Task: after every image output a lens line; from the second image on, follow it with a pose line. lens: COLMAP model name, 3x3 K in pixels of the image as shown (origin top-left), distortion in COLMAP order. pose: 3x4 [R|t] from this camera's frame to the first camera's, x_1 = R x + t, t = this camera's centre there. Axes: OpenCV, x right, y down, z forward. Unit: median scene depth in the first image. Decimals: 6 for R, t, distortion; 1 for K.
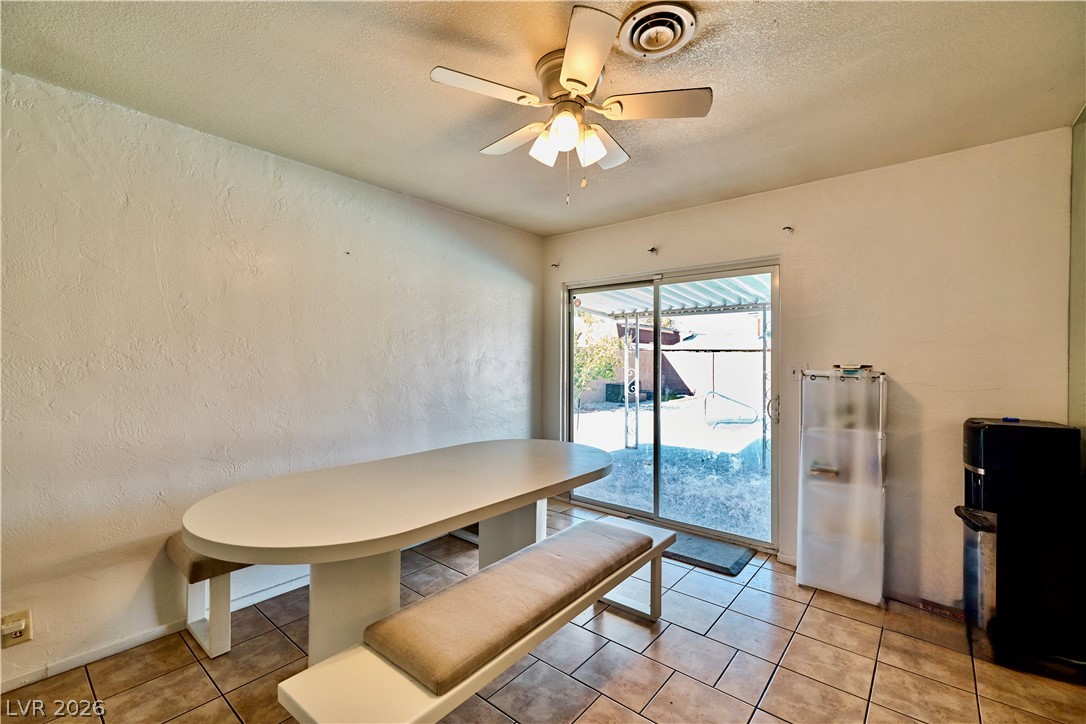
lens RADIAL K [[463.7, 0, 536.3], [0, 463.7, 360.9], [0, 0, 1]] dist [0.001728, 0.000301]
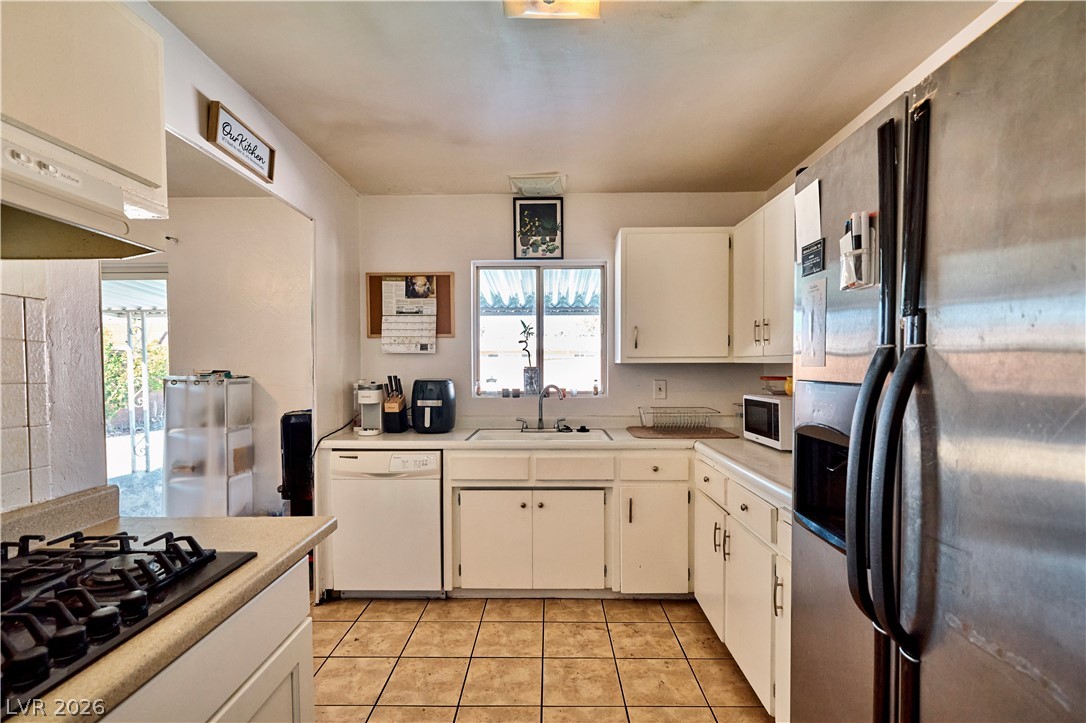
lens RADIAL K [[497.5, 0, 543.5], [0, 497.5, 378.0], [0, 0, 1]] dist [-0.002430, -0.000196]
pose [[0.768549, -0.023277, 0.639367, 0.517117], [0.008720, 0.999626, 0.025910, 0.002703], [-0.639732, -0.014337, 0.768465, -0.426404]]
